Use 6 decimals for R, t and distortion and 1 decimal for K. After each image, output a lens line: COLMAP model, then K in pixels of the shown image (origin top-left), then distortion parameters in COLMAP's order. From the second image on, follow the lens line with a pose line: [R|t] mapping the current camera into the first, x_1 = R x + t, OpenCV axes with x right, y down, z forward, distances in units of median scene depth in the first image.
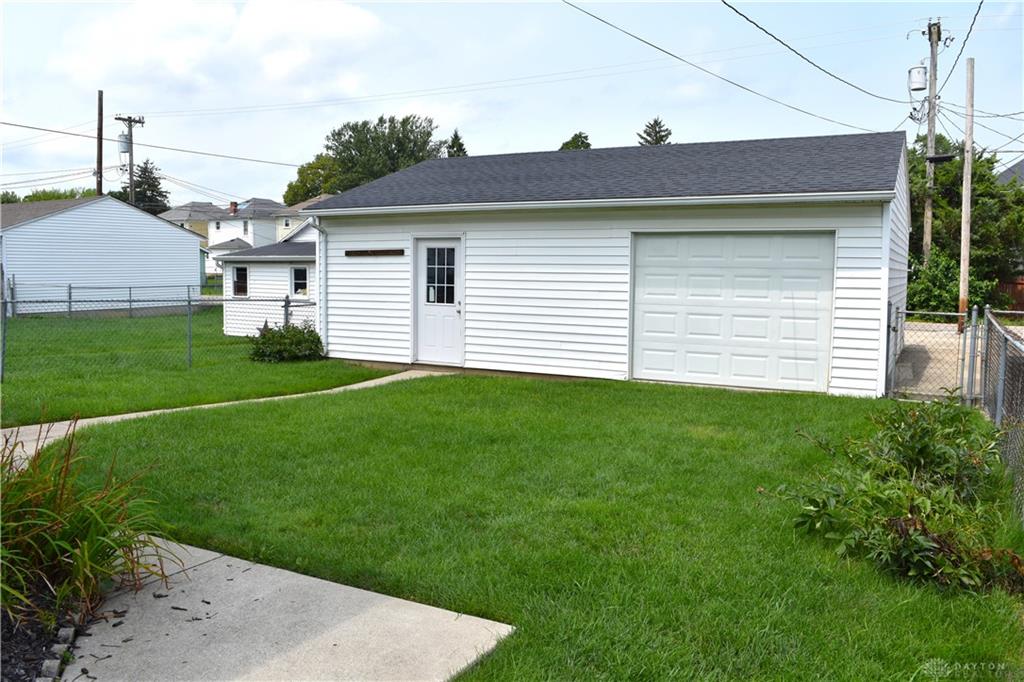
lens RADIAL K [[794.6, 0, 512.0], [0, 794.6, 341.0], [0, 0, 1]] dist [-0.082822, -0.000964]
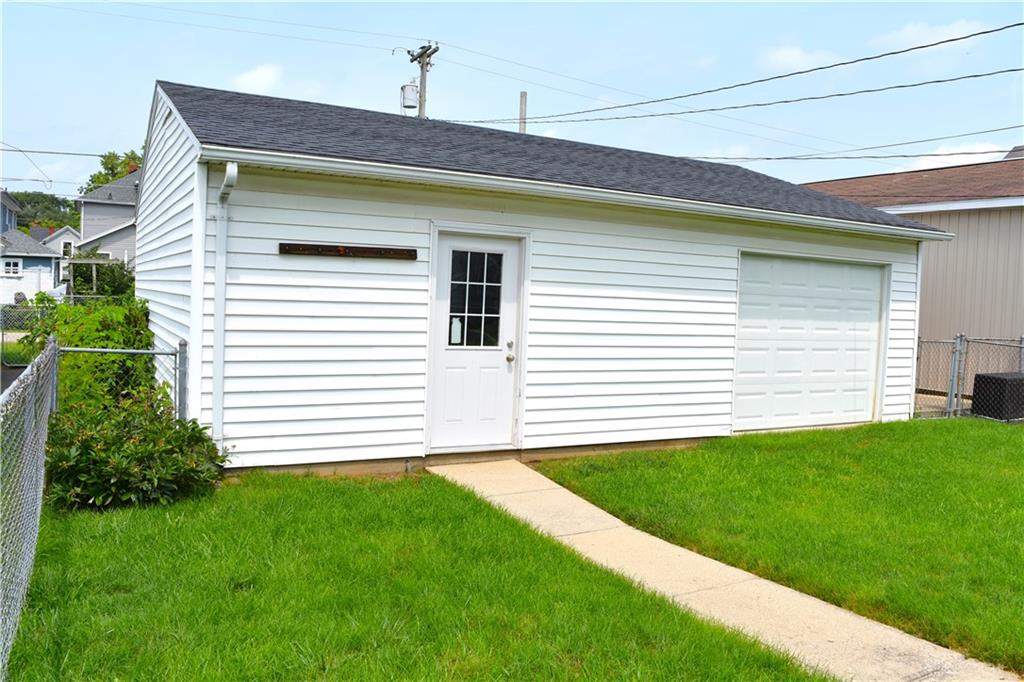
lens RADIAL K [[794.6, 0, 512.0], [0, 794.6, 341.0], [0, 0, 1]] dist [-0.082822, -0.000964]
pose [[0.553170, -0.031929, 0.832456, -0.568446], [0.046530, 0.998890, 0.007393, -0.054746], [-0.831768, 0.034645, 0.554042, 0.657505]]
